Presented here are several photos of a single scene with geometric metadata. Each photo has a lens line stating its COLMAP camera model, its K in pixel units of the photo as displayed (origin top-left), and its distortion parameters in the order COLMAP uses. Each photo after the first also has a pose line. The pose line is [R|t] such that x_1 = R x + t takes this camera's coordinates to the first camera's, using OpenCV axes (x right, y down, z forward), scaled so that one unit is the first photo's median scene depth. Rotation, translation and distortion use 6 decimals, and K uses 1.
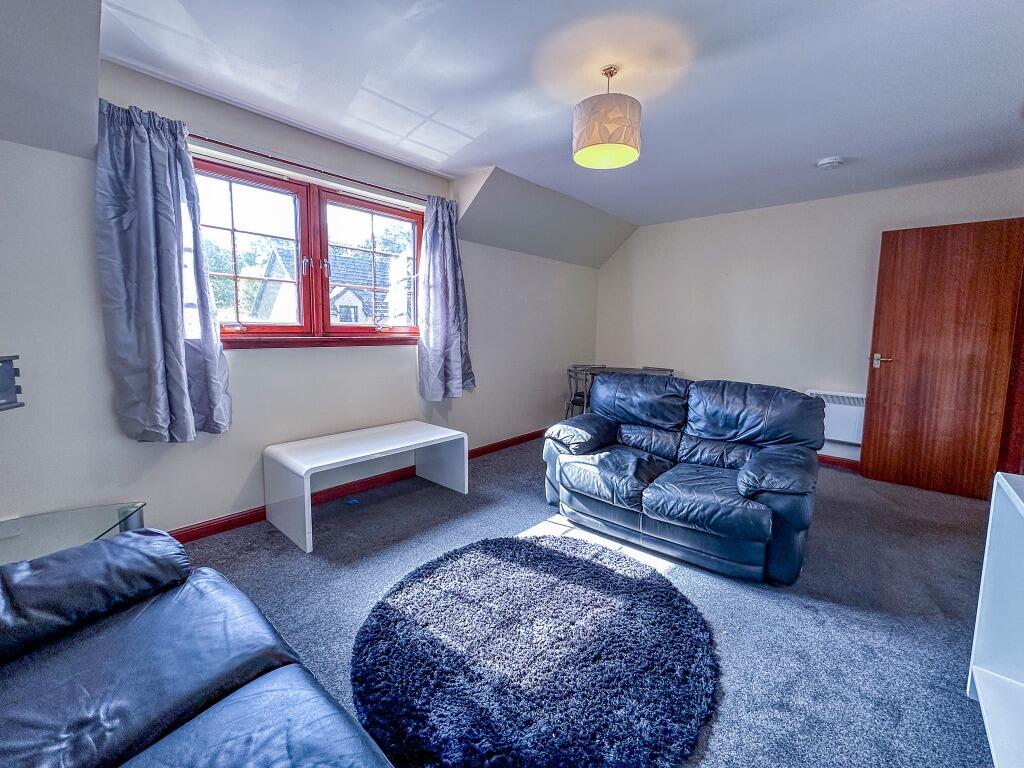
lens RADIAL K [[415.2, 0, 512.1], [0, 415.2, 374.3], [0, 0, 1]] dist [0.000051, 0.000145]
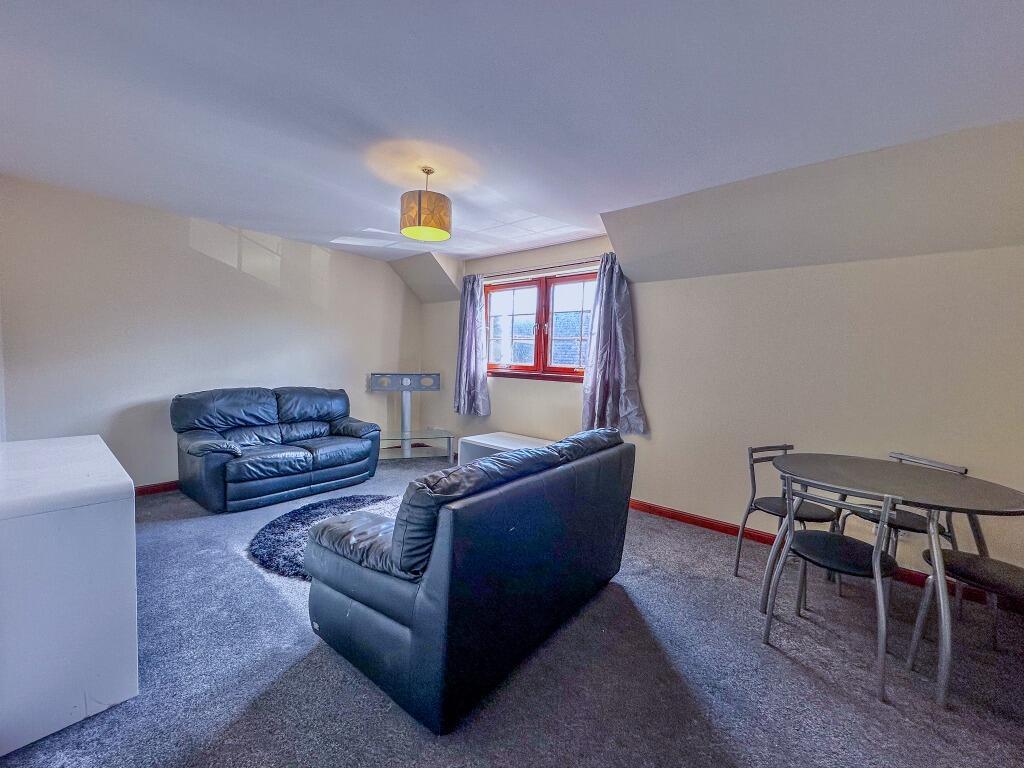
lens RADIAL K [[409.7, 0, 514.3], [0, 409.7, 383.3], [0, 0, 1]] dist [-0.000469, 0.000281]
pose [[0.066154, 0.012246, -0.997734, 1.050046], [-0.174089, 0.984730, 0.000544, -0.041220], [0.982505, 0.173659, 0.067275, 0.842839]]
